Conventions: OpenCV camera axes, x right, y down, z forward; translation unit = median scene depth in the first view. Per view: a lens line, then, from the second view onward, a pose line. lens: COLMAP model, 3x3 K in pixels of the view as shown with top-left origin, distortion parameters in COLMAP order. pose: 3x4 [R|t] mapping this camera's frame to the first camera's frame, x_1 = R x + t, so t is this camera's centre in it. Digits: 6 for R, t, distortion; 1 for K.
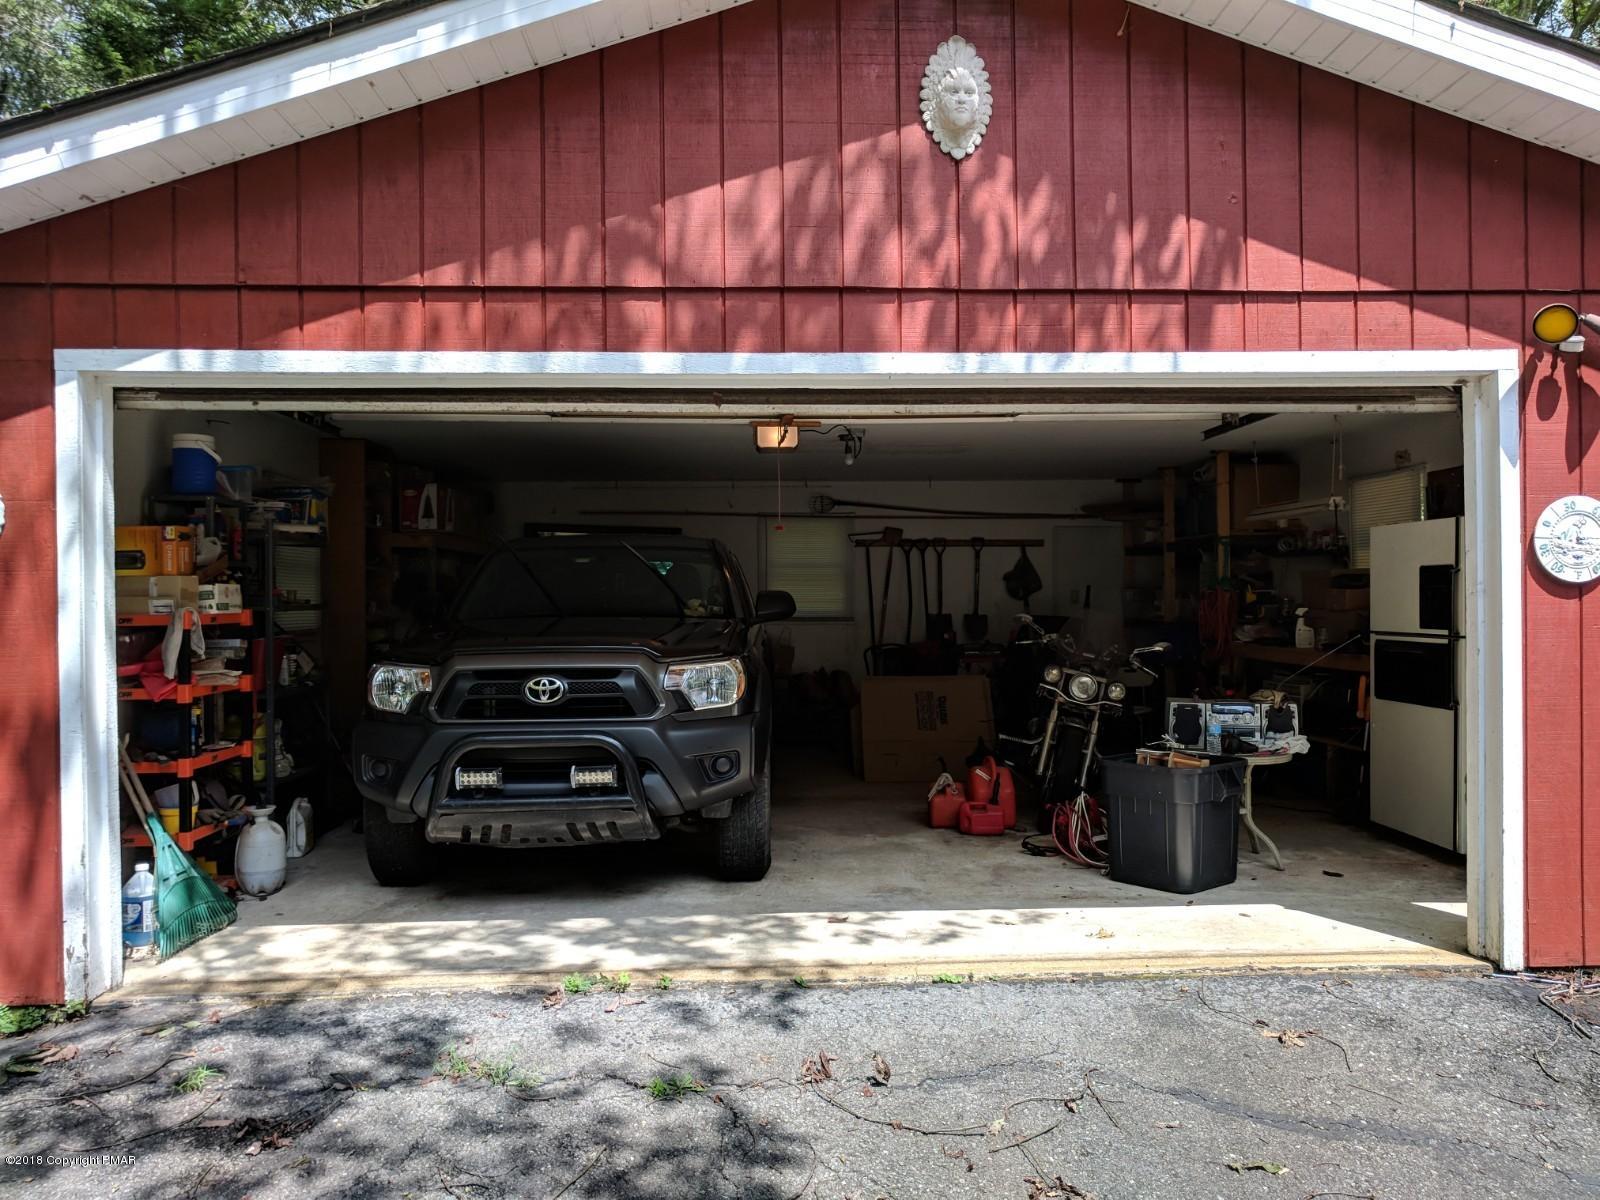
lens RADIAL K [[1156.1, 0, 777.2], [0, 1156.1, 588.3], [0, 0, 1]] dist [0.003557, -0.000311]
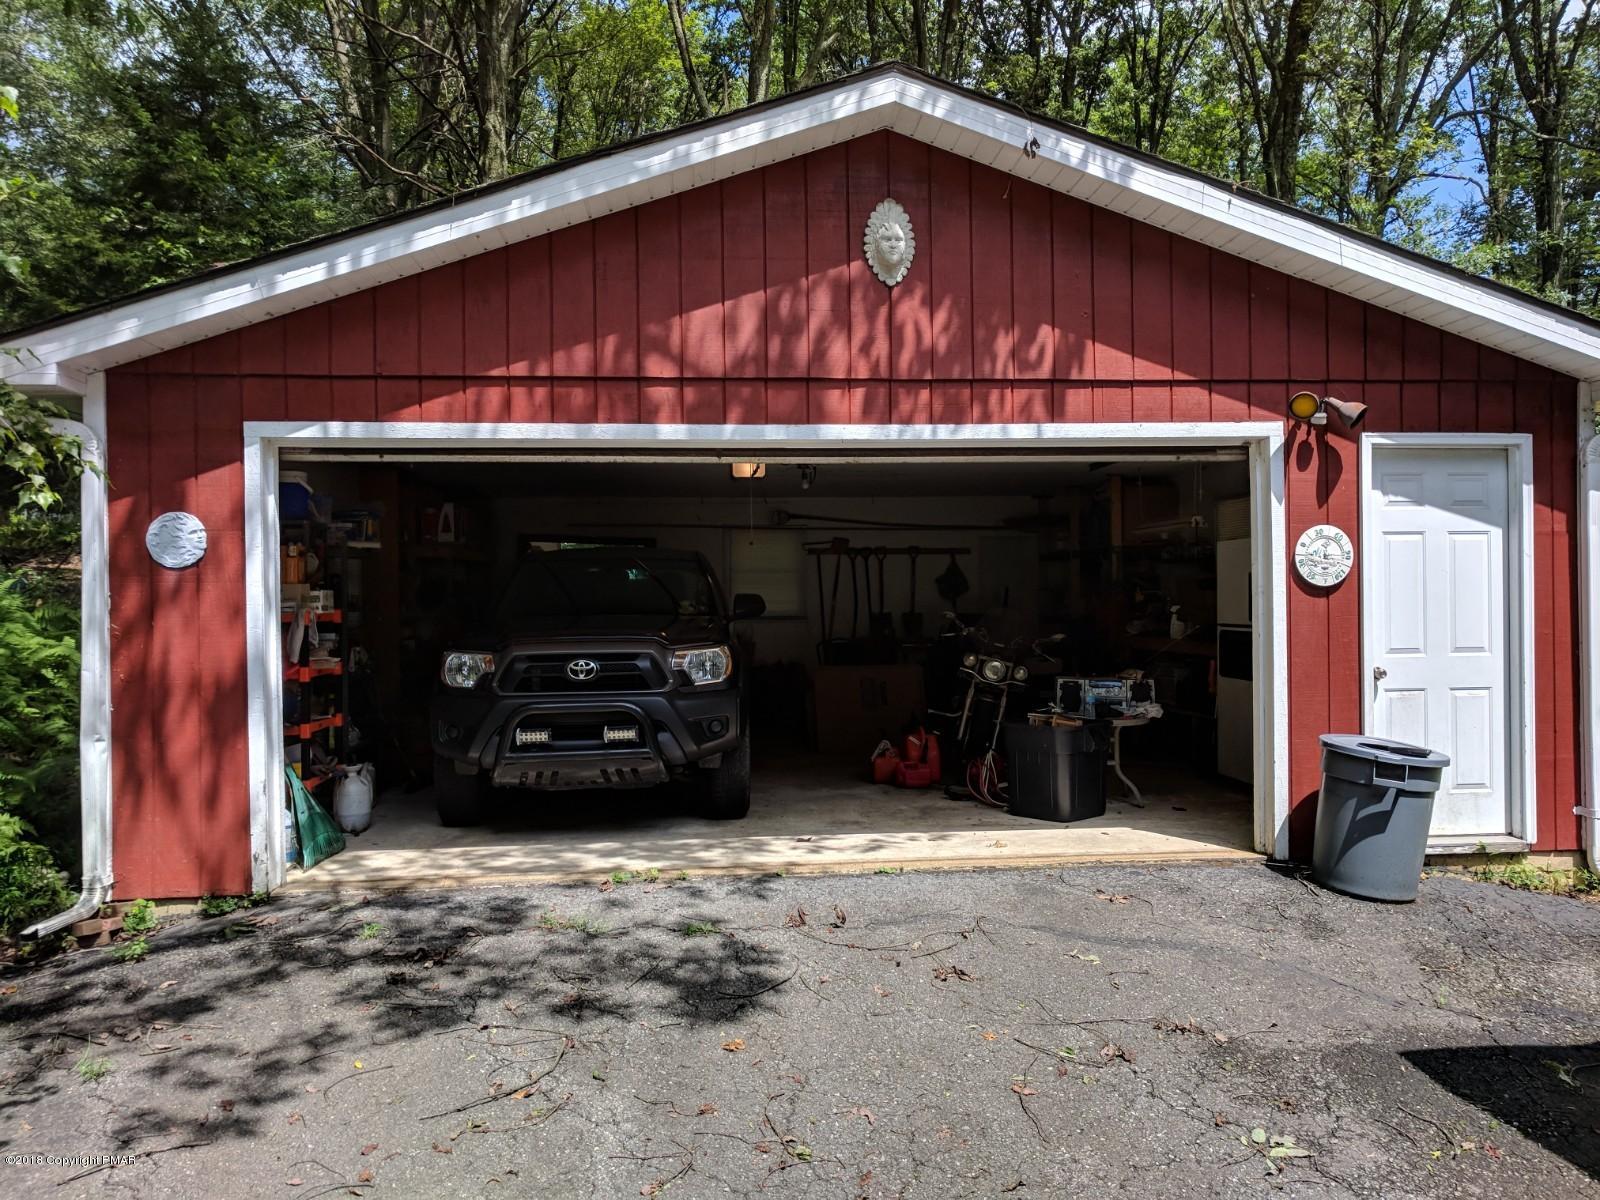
lens RADIAL K [[1191.2, 0, 809.0], [0, 1191.2, 598.8], [0, 0, 1]] dist [0.011464, -0.004827]
pose [[0.996985, -0.004029, 0.077496, -0.048742], [0.003439, 0.999964, 0.007748, -0.002733], [-0.077524, -0.007458, 0.996963, -0.380247]]
